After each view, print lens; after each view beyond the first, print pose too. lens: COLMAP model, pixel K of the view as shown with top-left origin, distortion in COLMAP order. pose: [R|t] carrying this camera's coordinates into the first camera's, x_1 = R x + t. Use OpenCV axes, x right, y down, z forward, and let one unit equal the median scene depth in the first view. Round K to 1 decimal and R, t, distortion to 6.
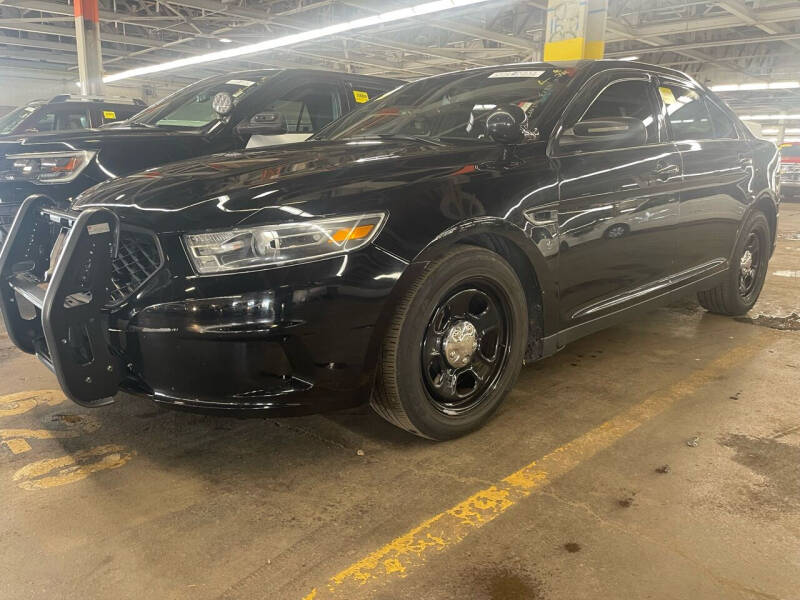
lens RADIAL K [[599.1, 0, 395.5], [0, 599.1, 301.2], [0, 0, 1]] dist [0.086373, -0.127371]
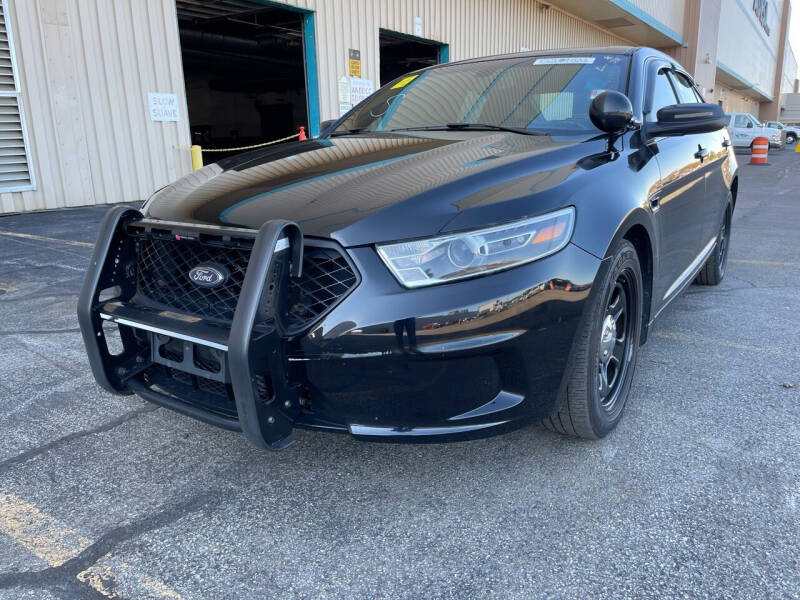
lens RADIAL K [[596.7, 0, 397.8], [0, 596.7, 311.7], [0, 0, 1]] dist [0.071203, -0.084692]
pose [[0.971217, -0.086631, 0.221885, -0.464375], [0.077864, 0.995809, 0.047975, -0.047162], [-0.225111, -0.029317, 0.973892, 0.116760]]
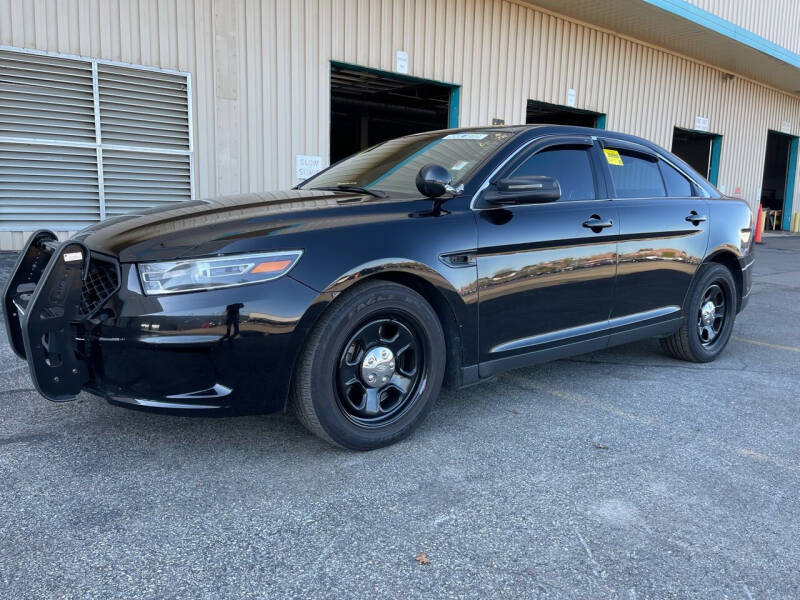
lens RADIAL K [[596.7, 0, 397.8], [0, 596.7, 311.7], [0, 0, 1]] dist [0.071203, -0.084692]
pose [[0.997251, 0.035972, -0.064780, 0.233663], [-0.039566, 0.997697, -0.055087, 0.031000], [0.062649, 0.057499, 0.996378, -0.166331]]
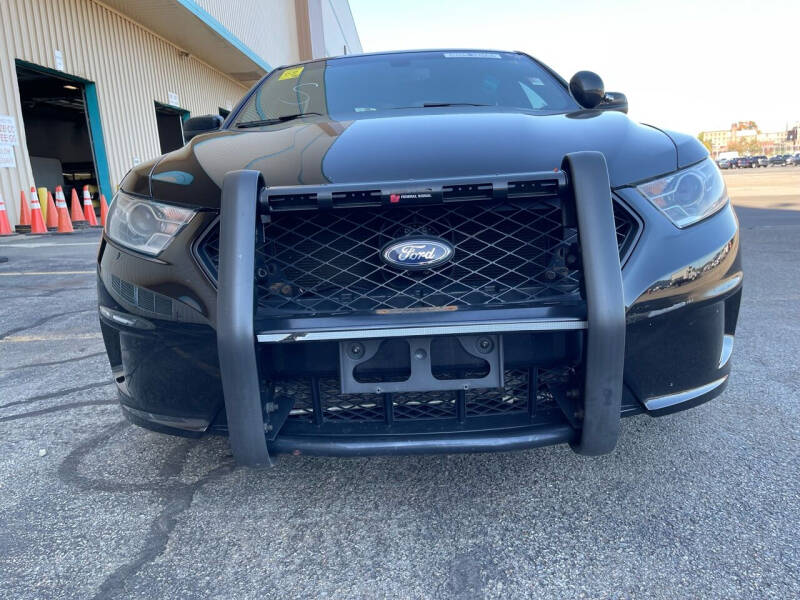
lens RADIAL K [[599.1, 0, 395.5], [0, 599.1, 301.2], [0, 0, 1]] dist [0.086373, -0.127371]
pose [[0.680899, -0.187891, 0.707865, -1.005995], [0.226447, 0.973181, 0.040494, -0.060195], [-0.696490, 0.132722, 0.705186, 0.612138]]
